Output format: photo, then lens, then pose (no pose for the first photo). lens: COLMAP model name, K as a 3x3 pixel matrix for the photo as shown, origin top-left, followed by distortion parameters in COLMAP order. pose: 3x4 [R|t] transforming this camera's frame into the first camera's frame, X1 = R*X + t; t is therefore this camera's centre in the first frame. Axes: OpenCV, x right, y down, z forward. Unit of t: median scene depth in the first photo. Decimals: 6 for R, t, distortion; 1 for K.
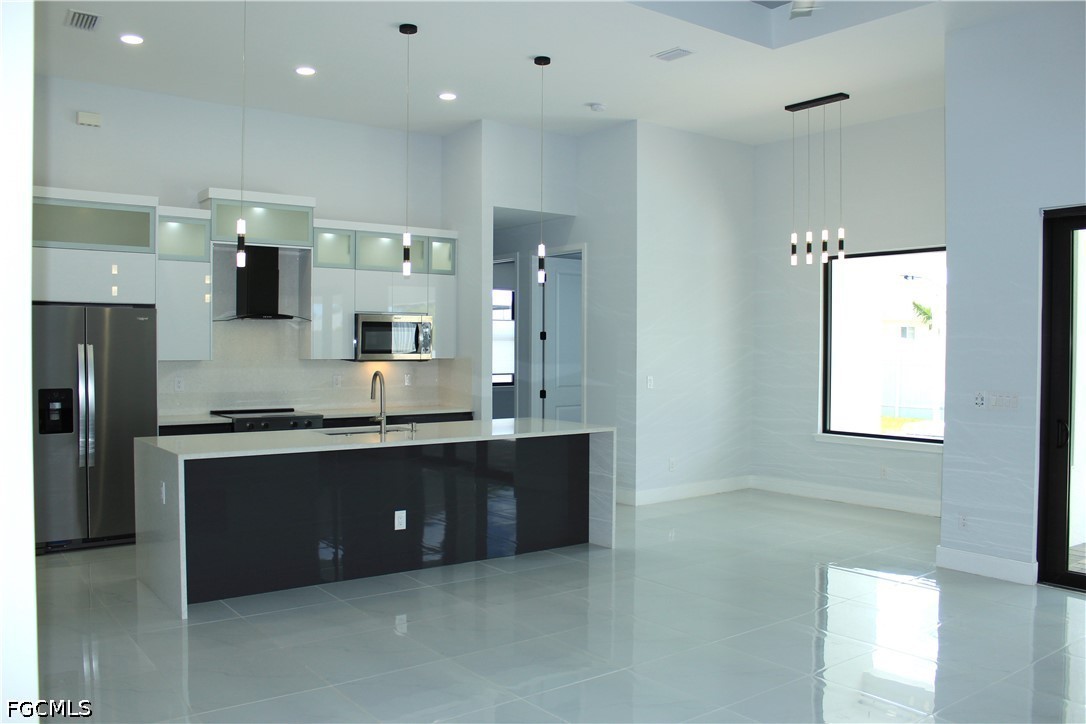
lens RADIAL K [[918.1, 0, 543.4], [0, 918.1, 409.2], [0, 0, 1]] dist [-0.238797, 0.191694]
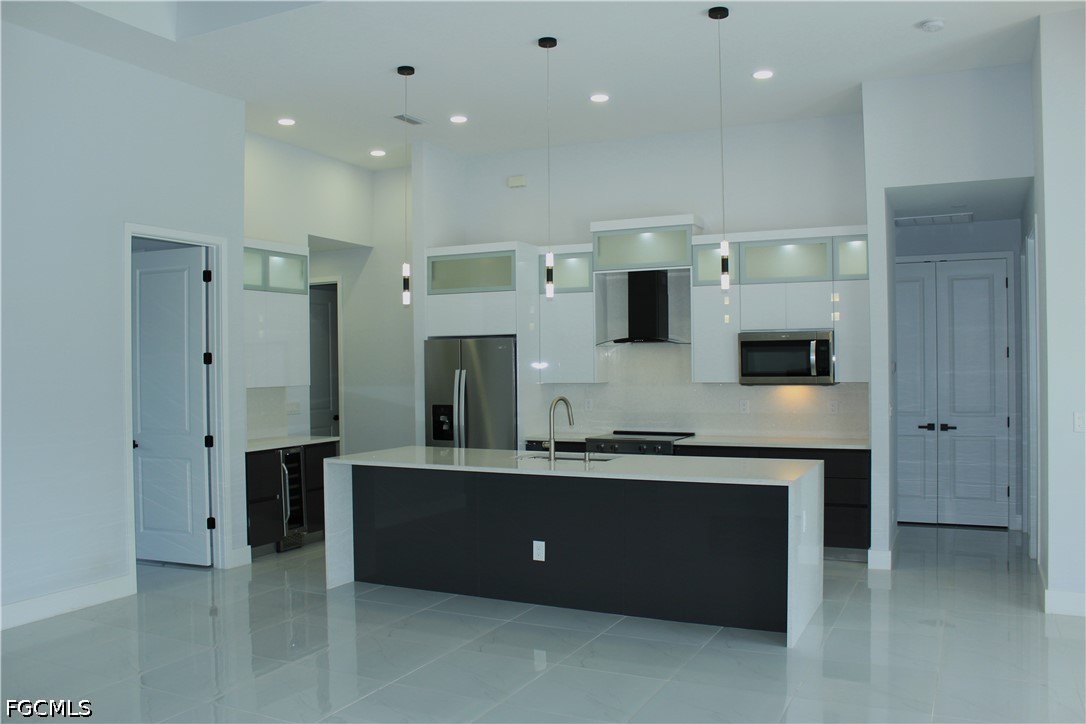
lens RADIAL K [[914.8, 0, 543.0], [0, 914.8, 362.0], [0, 0, 1]] dist [-0.216497, 0.190996]
pose [[0.409430, -0.020041, -0.912121, 0.660448], [-0.047875, 0.997909, -0.043416, -0.032821], [0.911085, 0.061444, 0.407614, 0.547845]]
